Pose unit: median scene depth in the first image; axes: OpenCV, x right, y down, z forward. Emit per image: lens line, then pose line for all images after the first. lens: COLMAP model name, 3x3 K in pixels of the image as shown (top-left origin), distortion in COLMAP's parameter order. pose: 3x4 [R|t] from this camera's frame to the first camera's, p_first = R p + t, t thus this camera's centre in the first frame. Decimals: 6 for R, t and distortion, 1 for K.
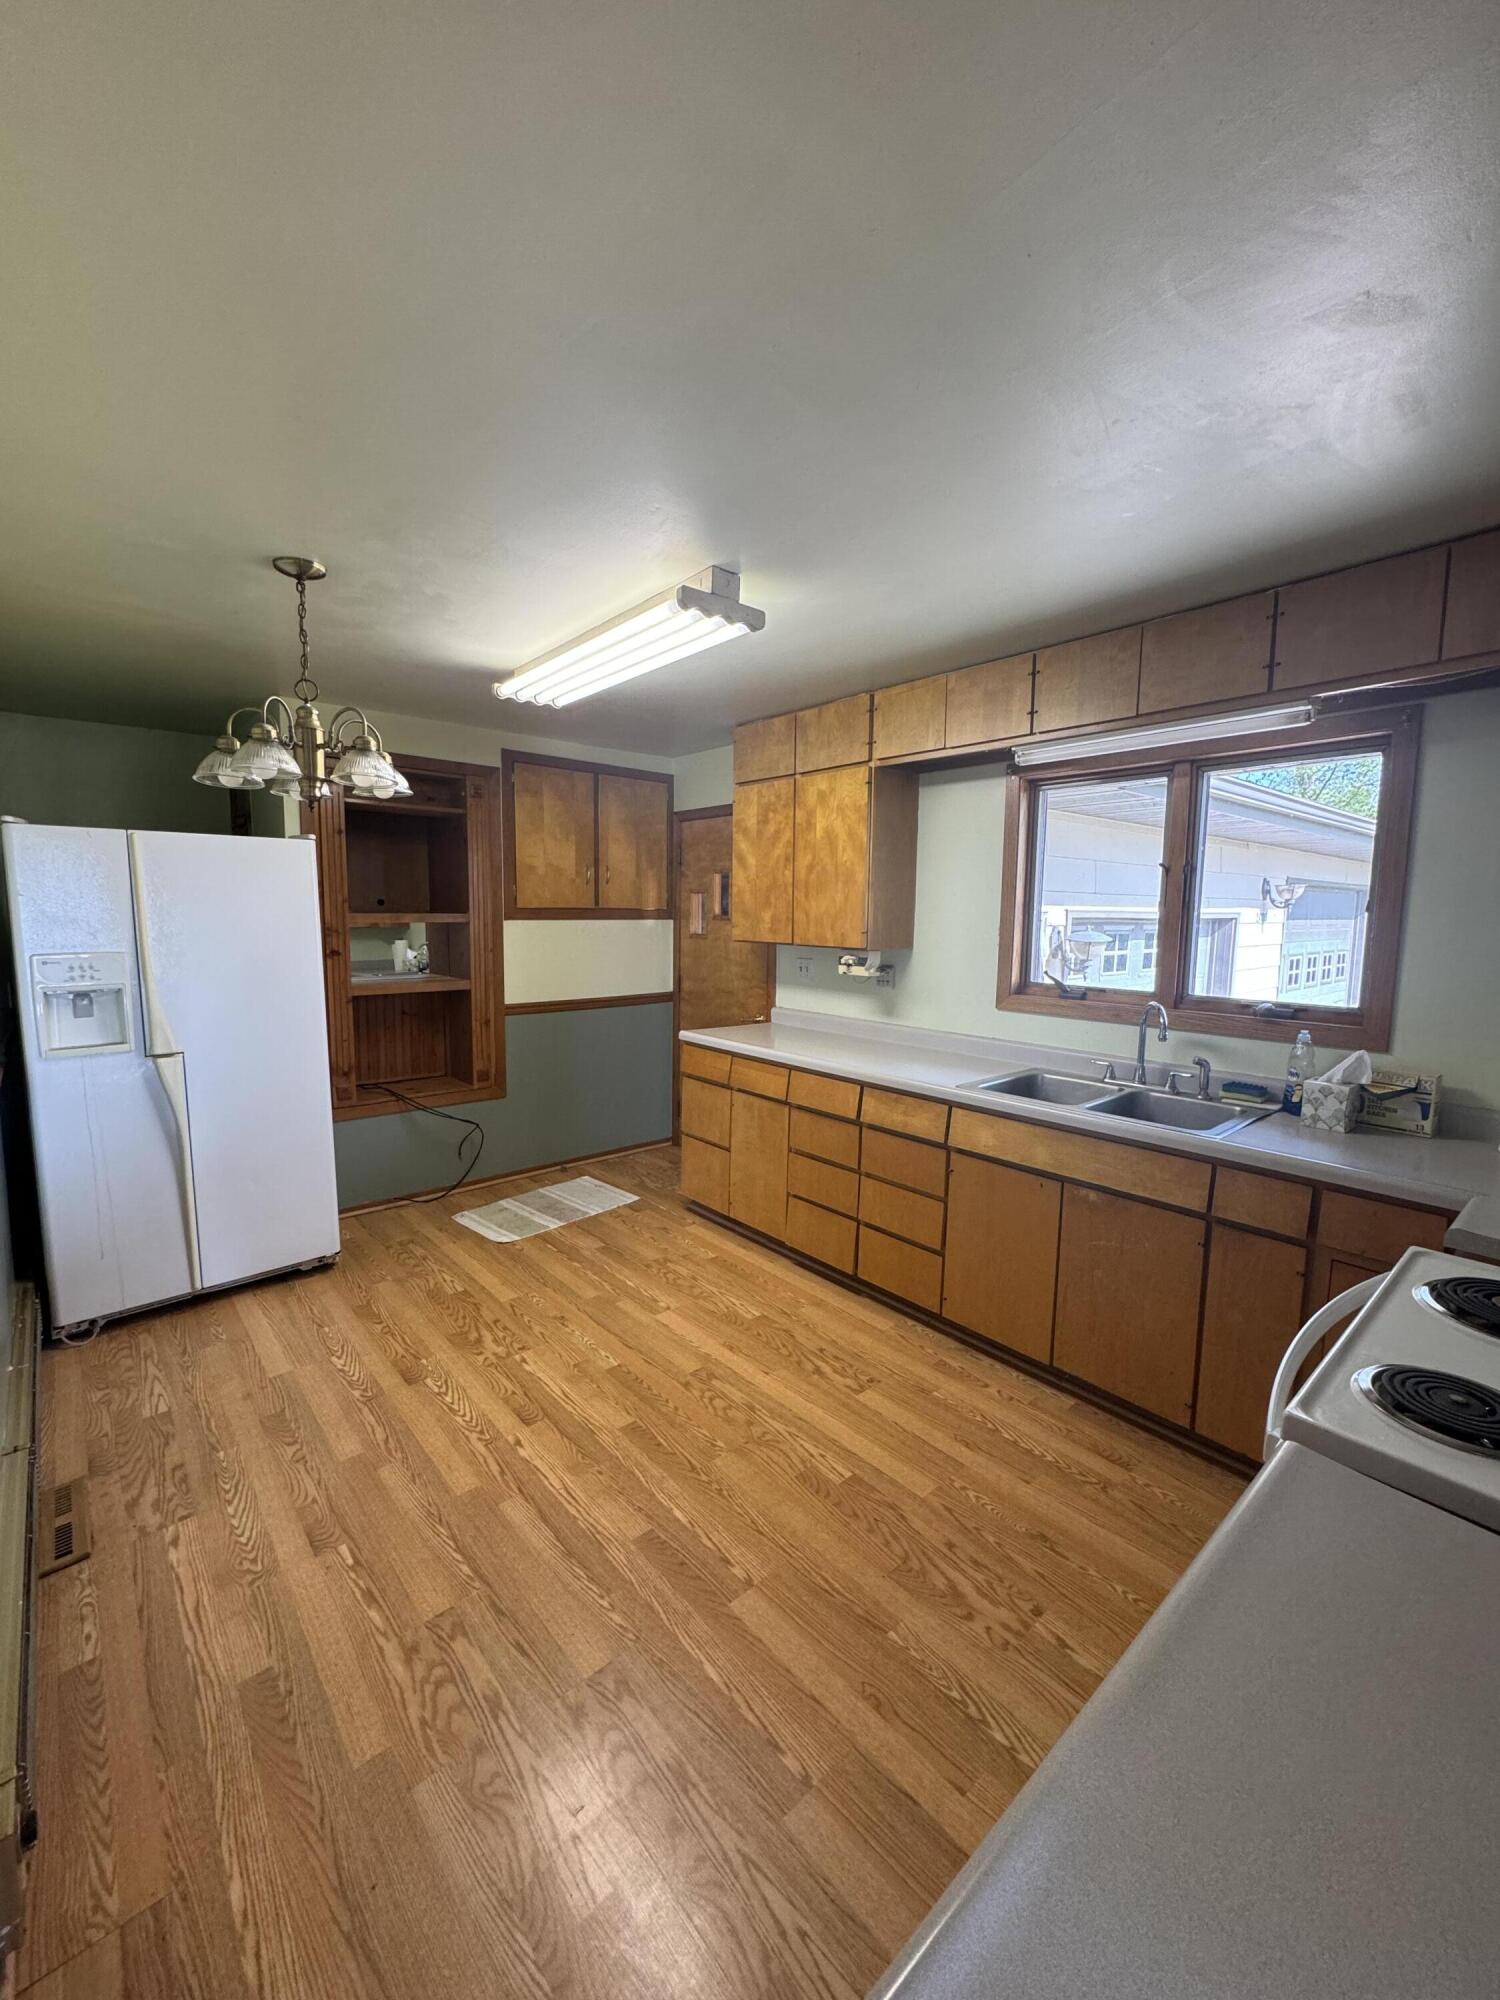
lens RADIAL K [[799.6, 0, 749.8], [0, 799.6, 1000.9], [0, 0, 1]] dist [-0.004138, -0.000754]
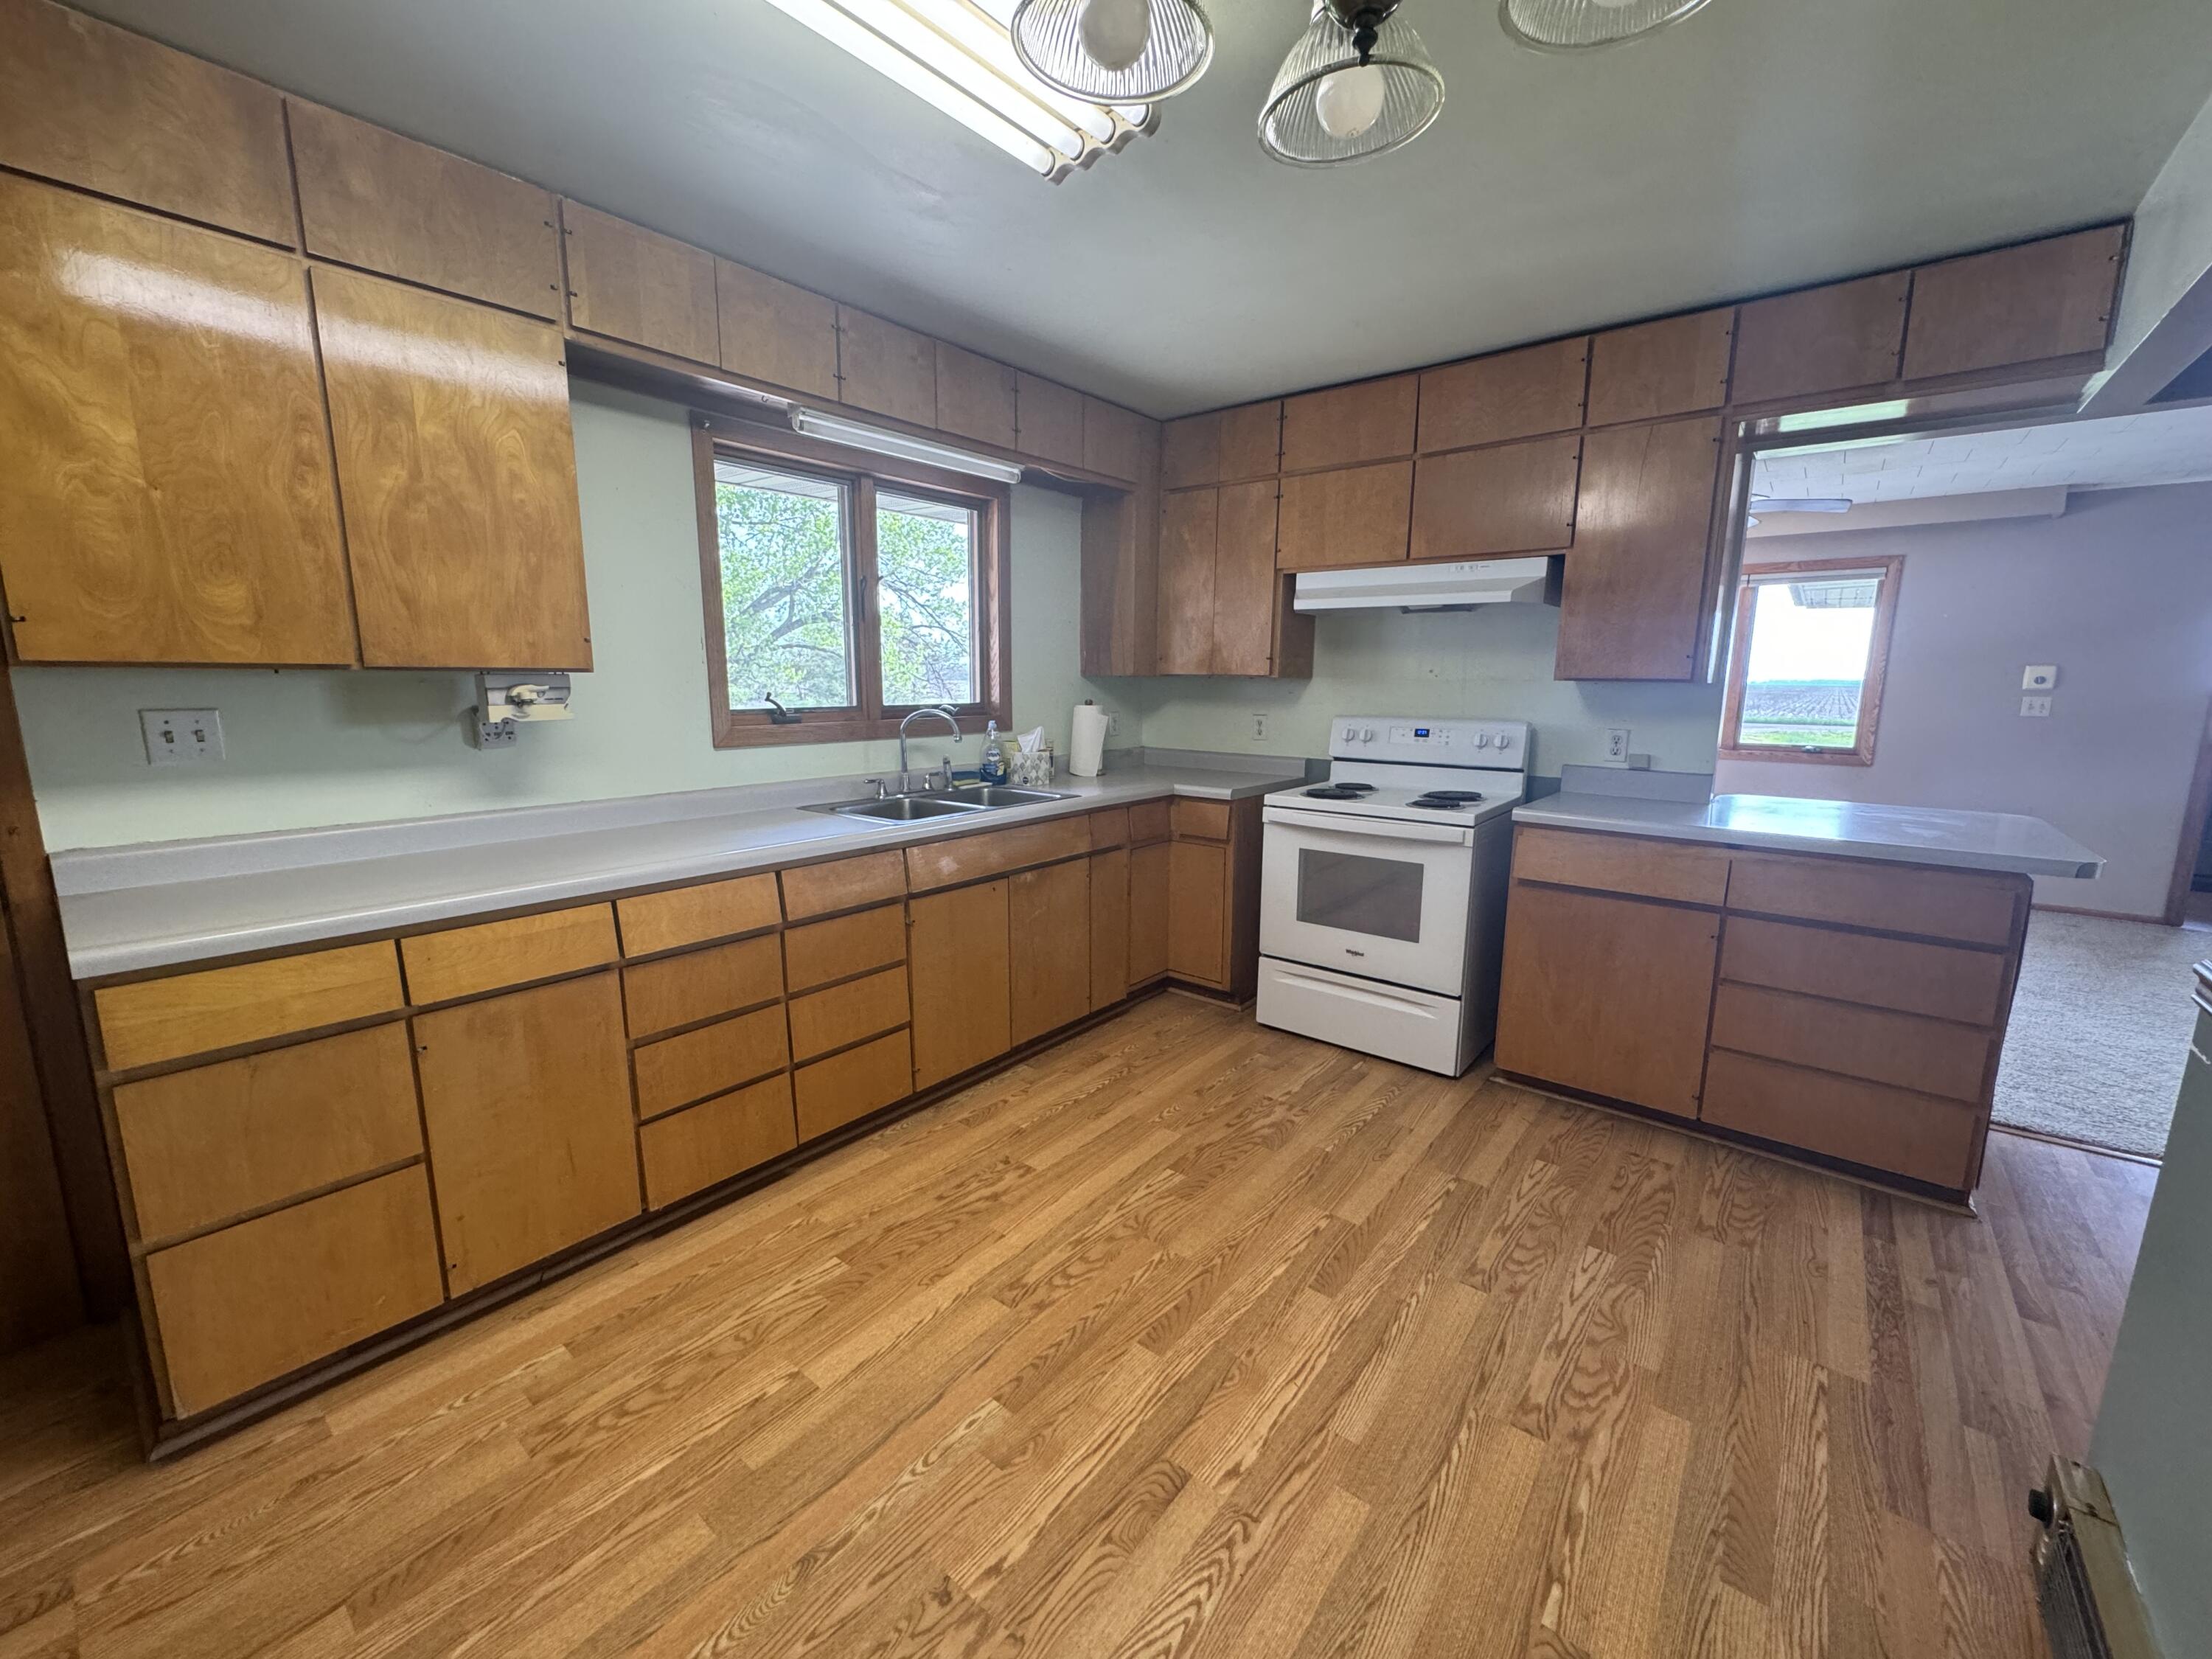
lens RADIAL K [[884.3, 0, 1107.0], [0, 884.3, 832.7], [0, 0, 1]] dist [-0.004138, -0.000754]
pose [[-0.178512, -0.180135, 0.967308, -0.796568], [0.105376, 0.973945, 0.200818, -0.056781], [-0.978279, 0.137780, -0.154879, 1.085147]]
